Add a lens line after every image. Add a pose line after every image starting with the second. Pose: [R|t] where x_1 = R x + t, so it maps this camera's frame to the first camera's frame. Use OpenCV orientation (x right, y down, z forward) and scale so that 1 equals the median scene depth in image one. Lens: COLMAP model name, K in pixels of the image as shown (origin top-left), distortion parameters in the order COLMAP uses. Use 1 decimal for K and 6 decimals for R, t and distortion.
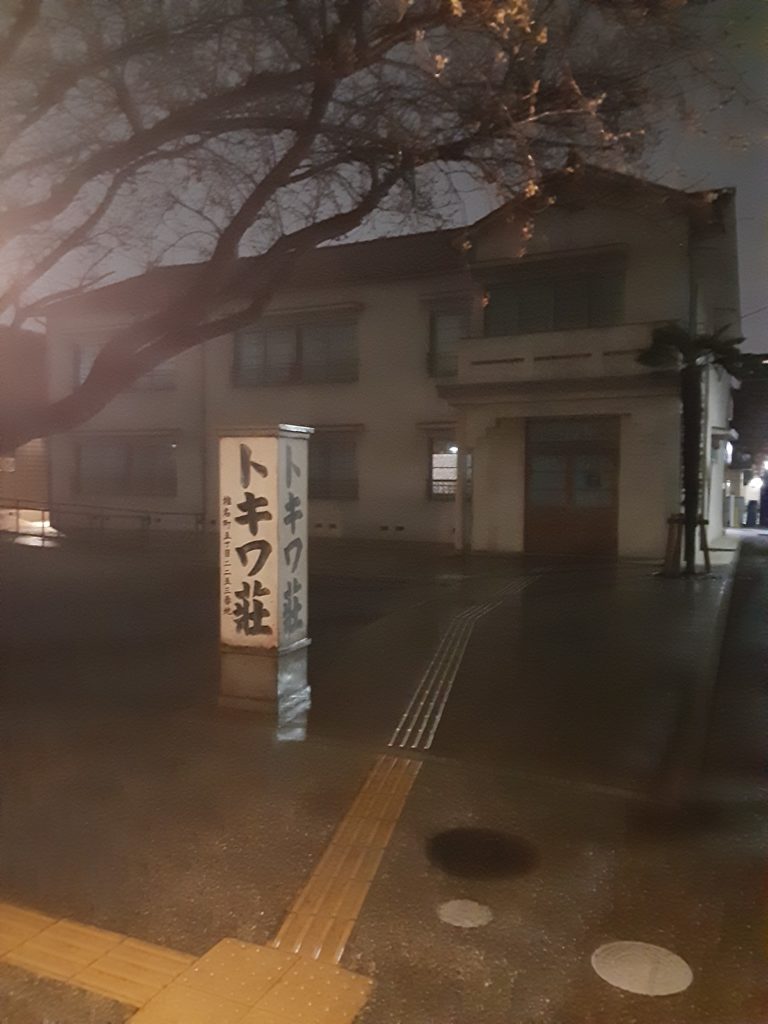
lens RADIAL K [[796.8, 0, 373.3], [0, 796.8, 513.1], [0, 0, 1]] dist [0.014905, -0.003159]
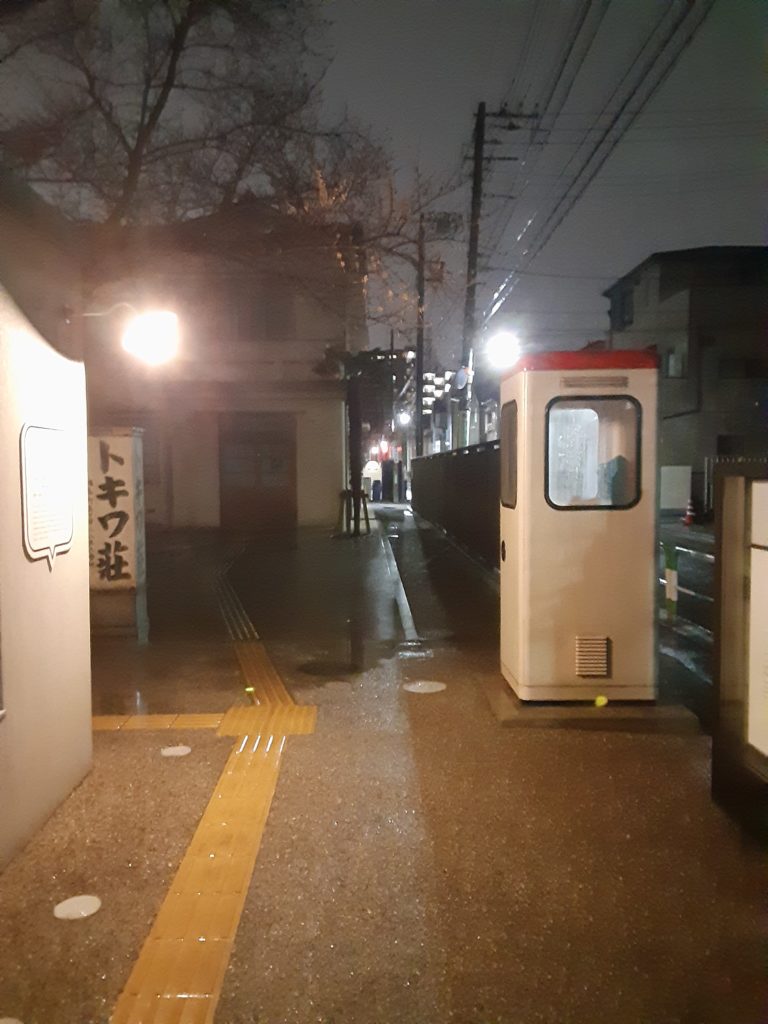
lens RADIAL K [[796.8, 0, 382.9], [0, 796.8, 512.2], [0, 0, 1]] dist [0.014905, -0.003159]
pose [[0.891121, -0.034373, 0.452462, -0.355181], [0.025870, 0.999353, 0.024971, 0.013043], [-0.453027, -0.010547, 0.891434, -0.428559]]
